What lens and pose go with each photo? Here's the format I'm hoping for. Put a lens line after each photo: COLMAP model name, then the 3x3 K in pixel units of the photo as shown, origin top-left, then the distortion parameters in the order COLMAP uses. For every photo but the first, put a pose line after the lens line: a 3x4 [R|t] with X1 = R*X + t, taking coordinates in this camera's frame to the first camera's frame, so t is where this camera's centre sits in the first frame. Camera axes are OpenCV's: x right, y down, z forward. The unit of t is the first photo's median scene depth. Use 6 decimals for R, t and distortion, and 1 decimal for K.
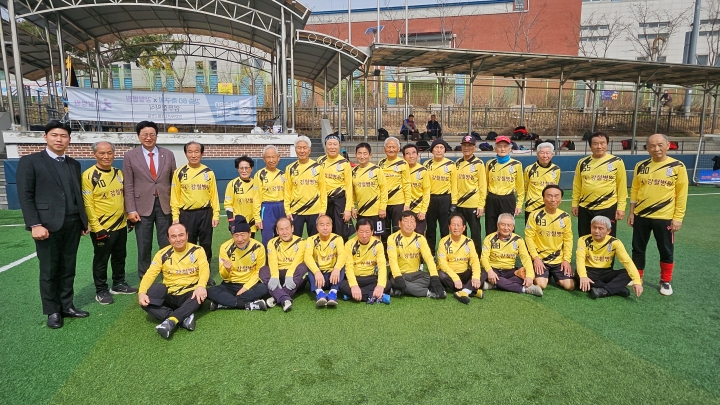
lens RADIAL K [[285.2, 0, 365.1], [0, 285.2, 178.6], [0, 0, 1]] dist [0.000672, 0.000028]
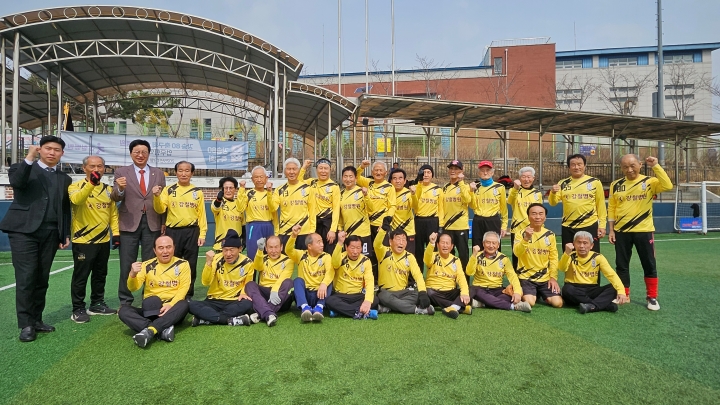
lens RADIAL K [[284.0, 0, 360.0], [0, 284.0, 202.5], [0, 0, 1]] dist [0.000105, 0.000075]
pose [[0.999828, 0.000351, 0.018545, 0.008748], [0.001667, 0.994074, -0.108695, 0.134155], [-0.018473, 0.108707, 0.993902, -0.009176]]
